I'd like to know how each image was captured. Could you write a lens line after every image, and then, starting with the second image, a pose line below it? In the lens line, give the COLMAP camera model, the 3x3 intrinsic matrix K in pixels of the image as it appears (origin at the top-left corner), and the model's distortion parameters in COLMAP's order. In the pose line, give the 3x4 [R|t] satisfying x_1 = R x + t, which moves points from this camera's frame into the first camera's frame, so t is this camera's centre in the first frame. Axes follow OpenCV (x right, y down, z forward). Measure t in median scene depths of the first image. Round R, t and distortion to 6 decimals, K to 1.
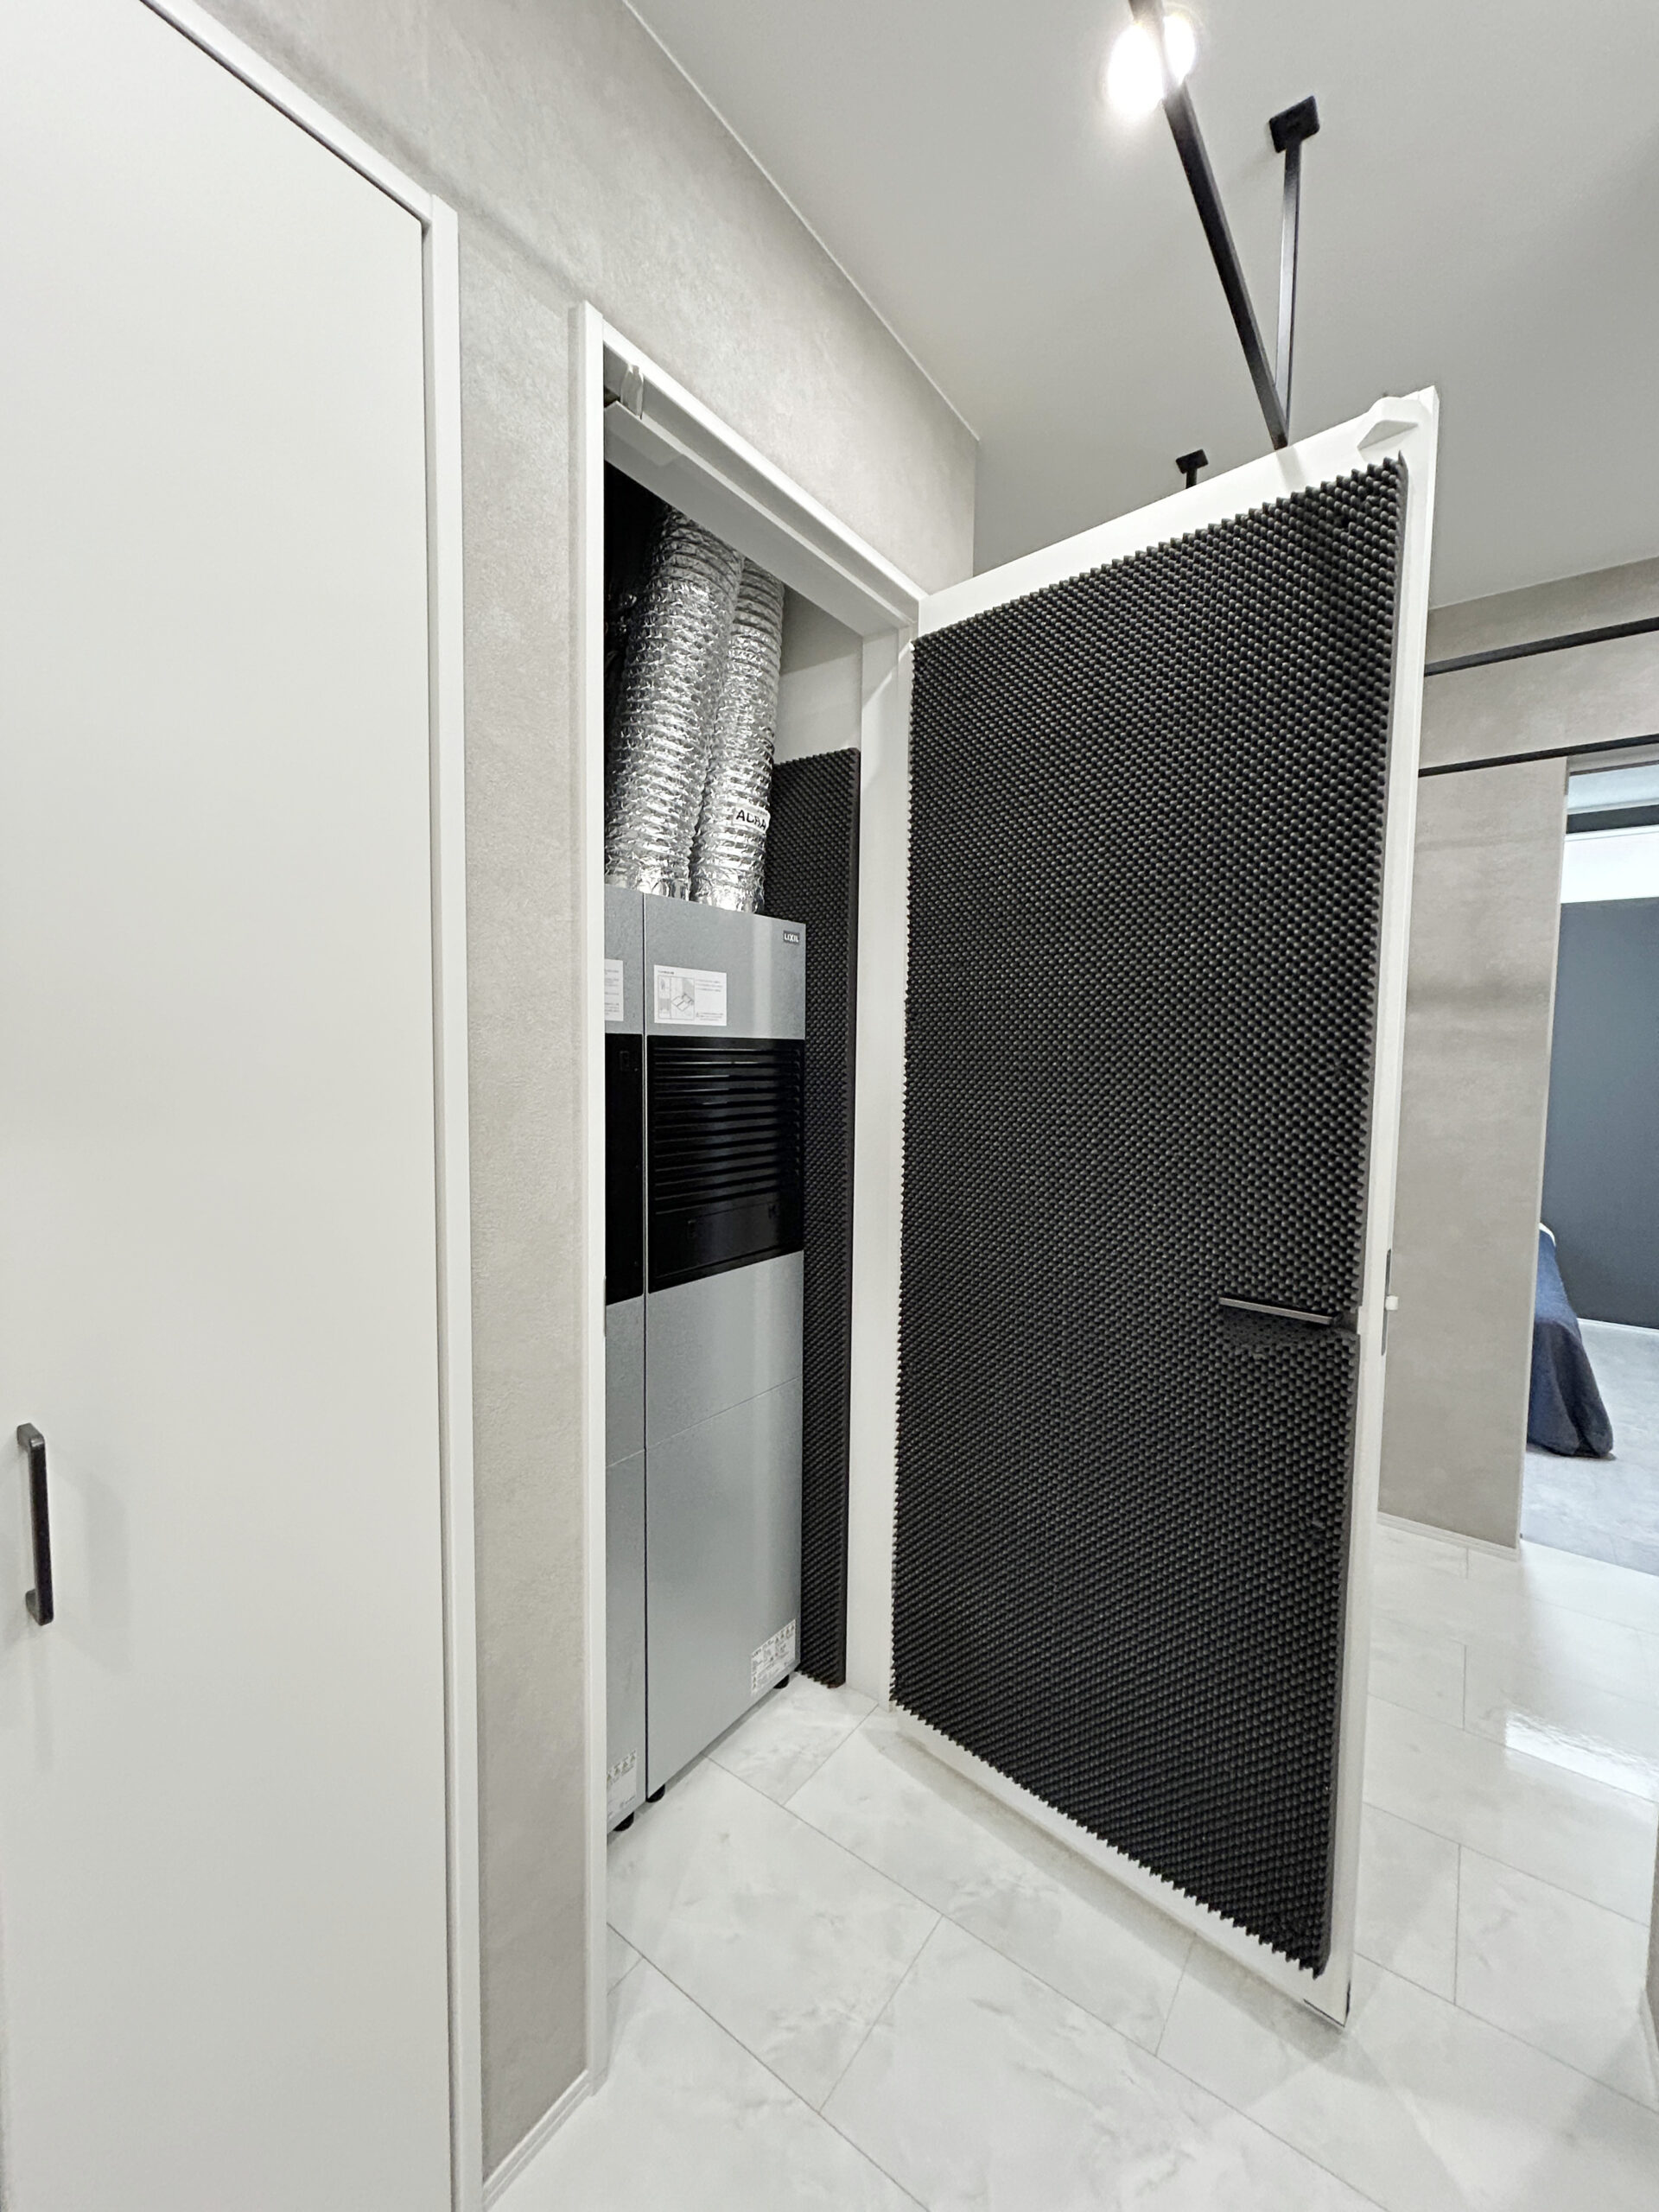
lens RADIAL K [[891.9, 0, 829.5], [0, 891.9, 1106.0], [0, 0, 1]] dist [0.001830, 0.000050]
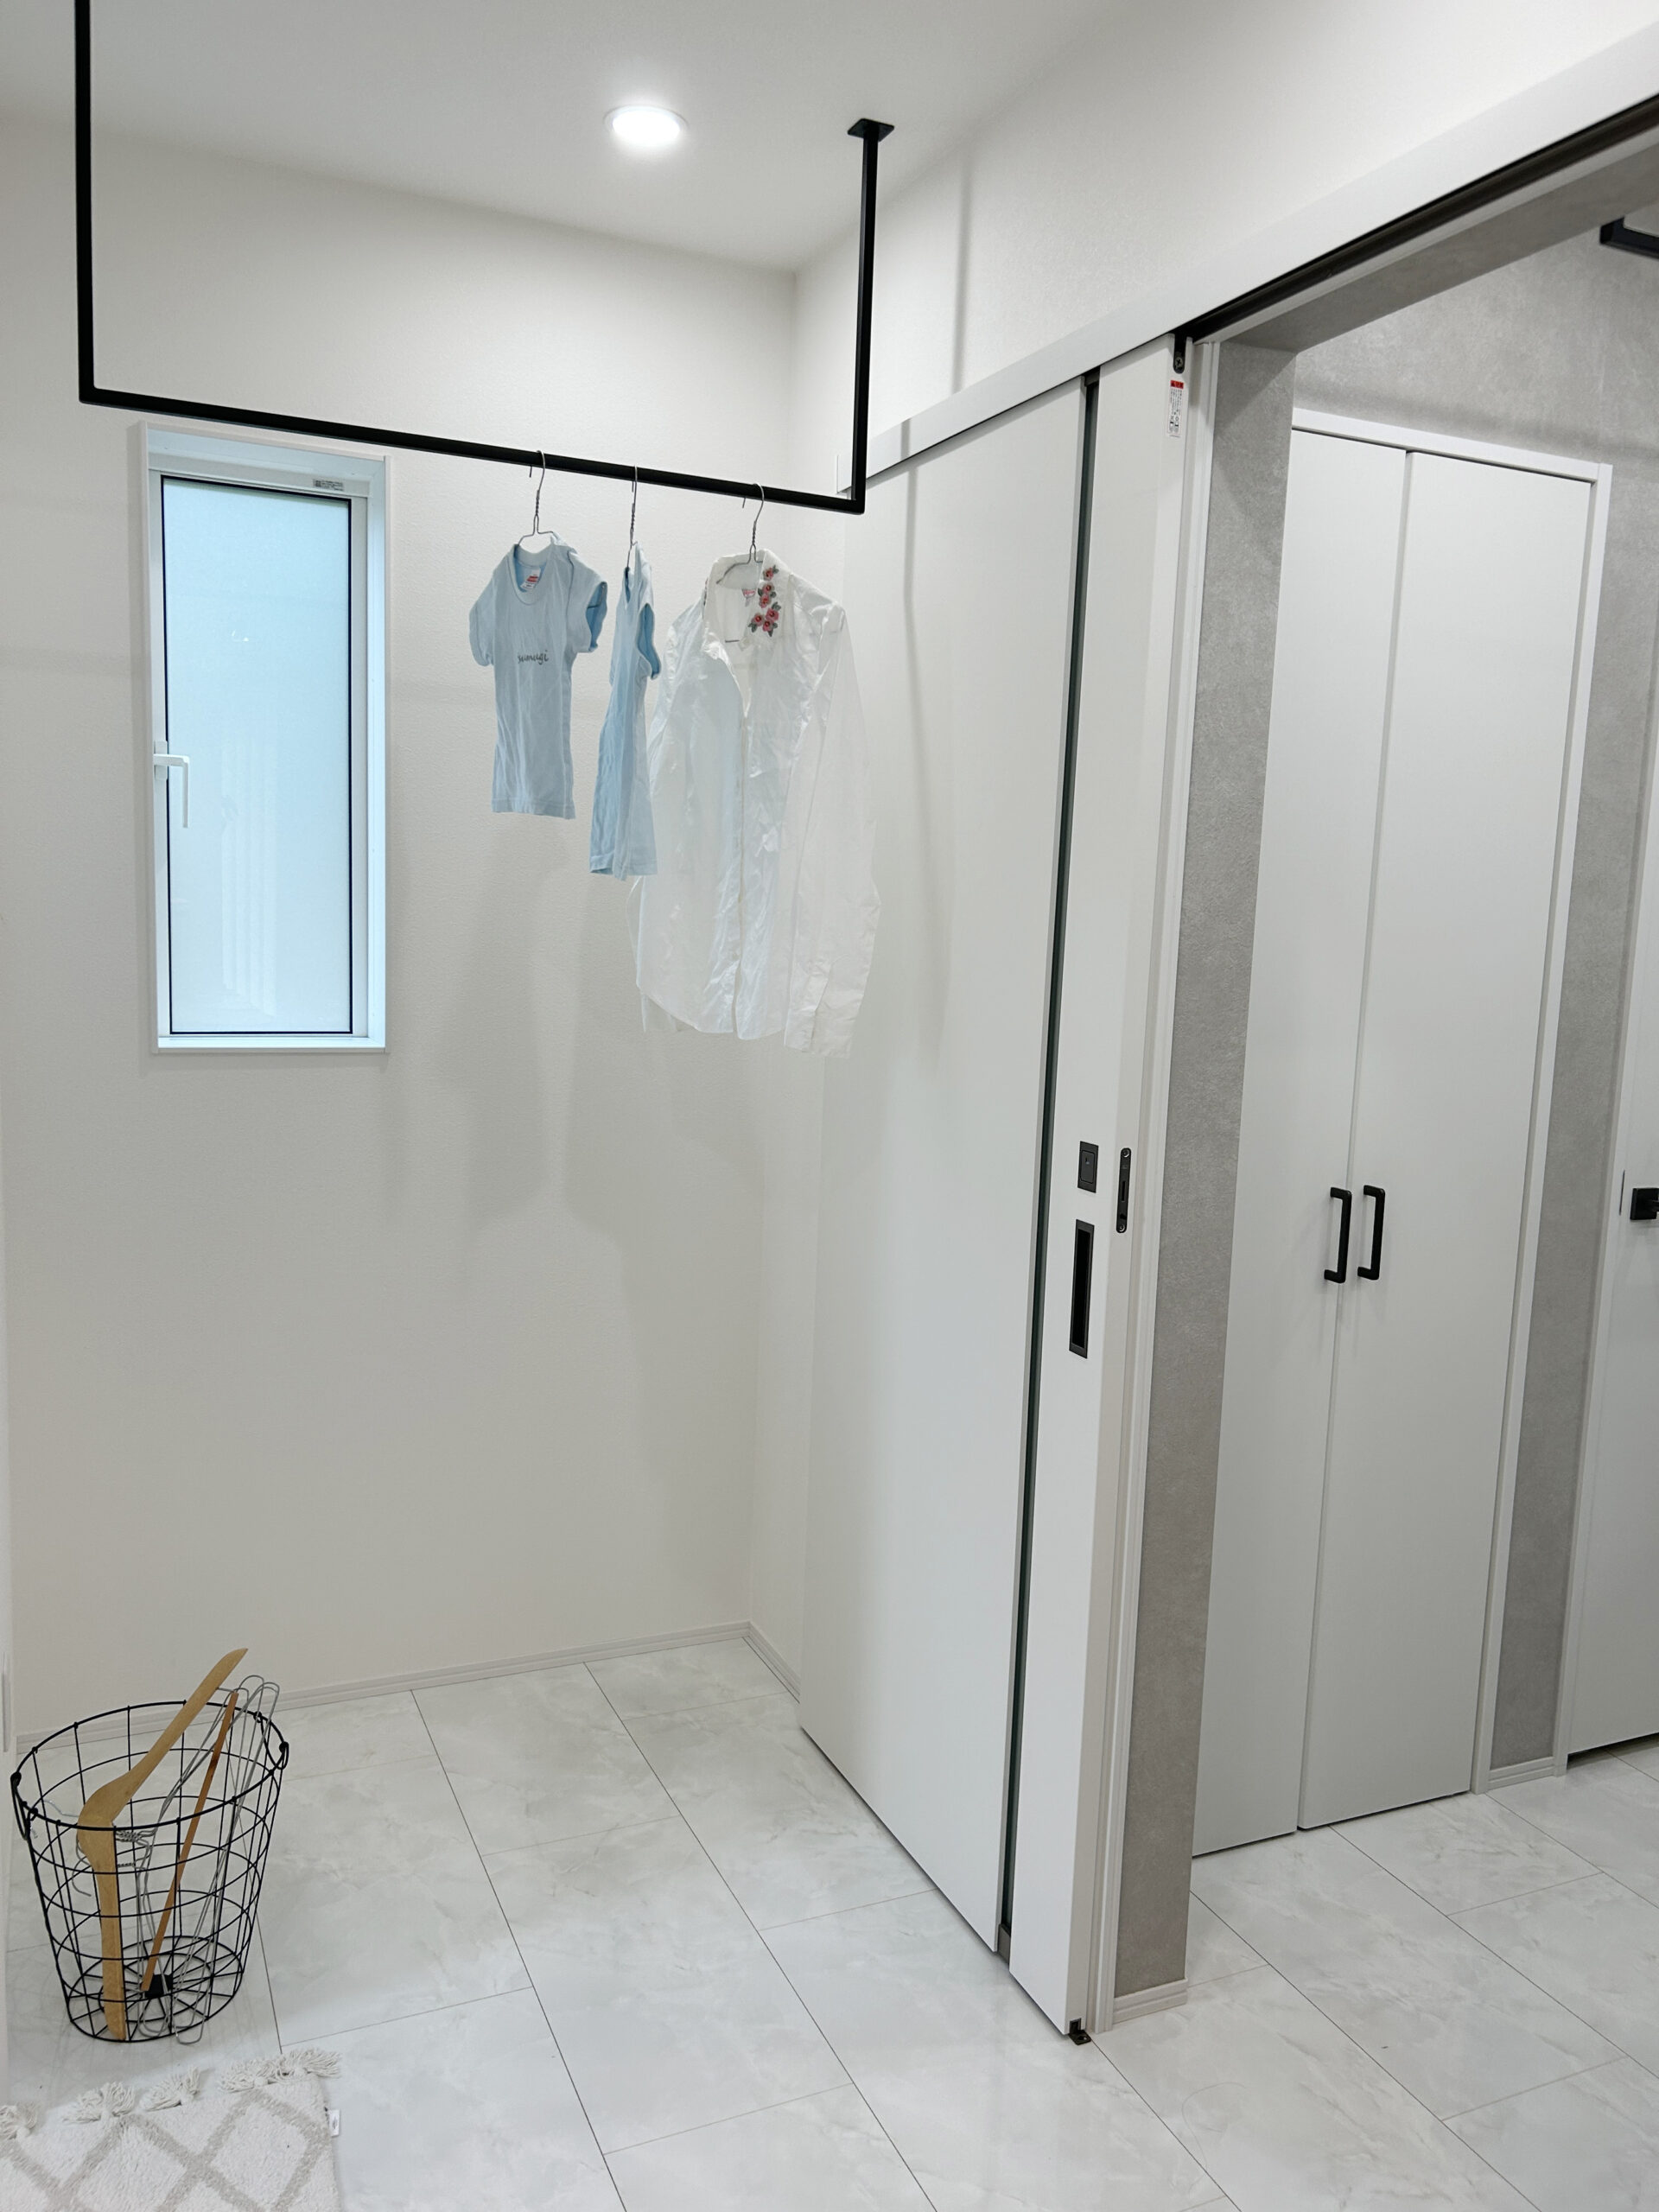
lens RADIAL K [[1667.3, 0, 829.5], [0, 1667.3, 1106.0], [0, 0, 1]] dist [0.069826, -0.094998]
pose [[0.872310, 0.083500, -0.481771, -0.100137], [-0.057642, 0.996001, 0.068257, -0.021210], [0.485544, -0.031771, 0.873635, -2.226444]]
